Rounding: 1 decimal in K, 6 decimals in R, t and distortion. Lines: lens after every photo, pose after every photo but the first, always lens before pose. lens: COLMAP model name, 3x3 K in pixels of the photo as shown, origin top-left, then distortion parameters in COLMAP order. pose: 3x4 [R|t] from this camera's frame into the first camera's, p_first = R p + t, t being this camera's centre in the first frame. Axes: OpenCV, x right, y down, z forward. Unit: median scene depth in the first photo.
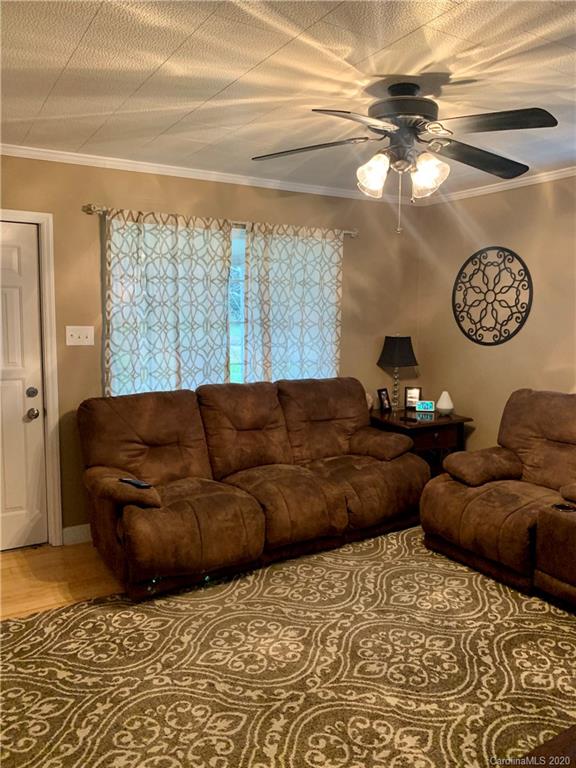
lens RADIAL K [[579.1, 0, 288.8], [0, 579.1, 382.1], [0, 0, 1]] dist [0.023382, -0.033643]
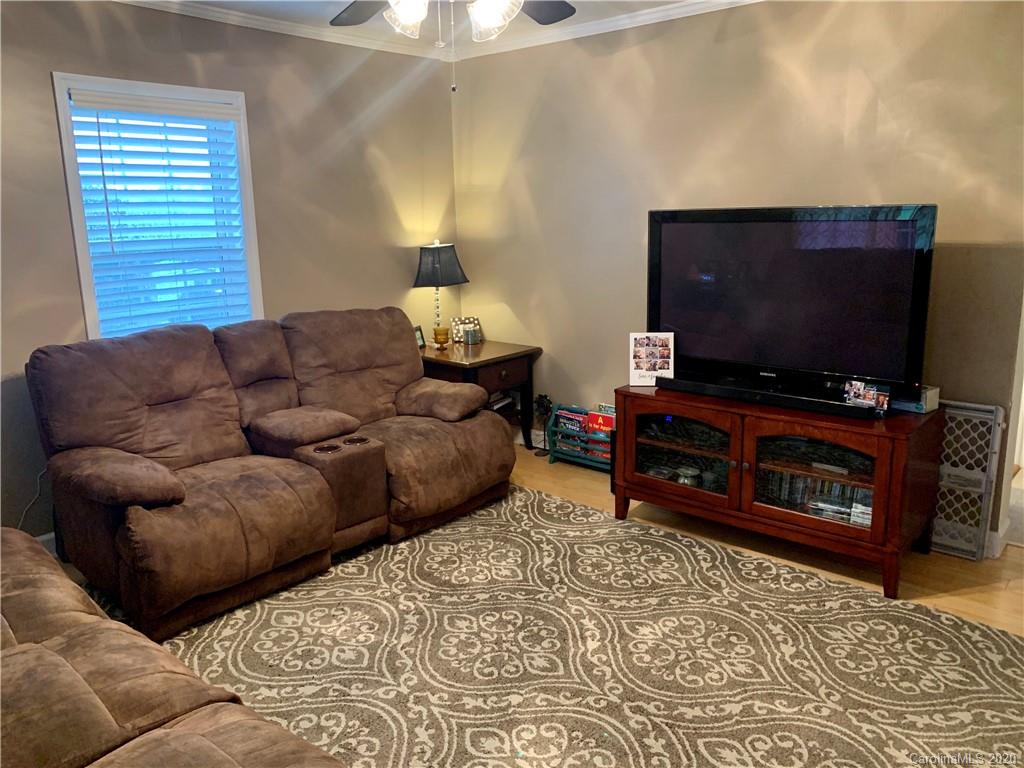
lens RADIAL K [[772.1, 0, 513.9], [0, 772.1, 385.5], [0, 0, 1]] dist [0.023382, -0.033643]
pose [[-0.292441, -0.209181, 0.933125, -0.711743], [0.127712, 0.958498, 0.254894, -0.136182], [-0.947717, 0.193712, -0.253589, 1.164292]]
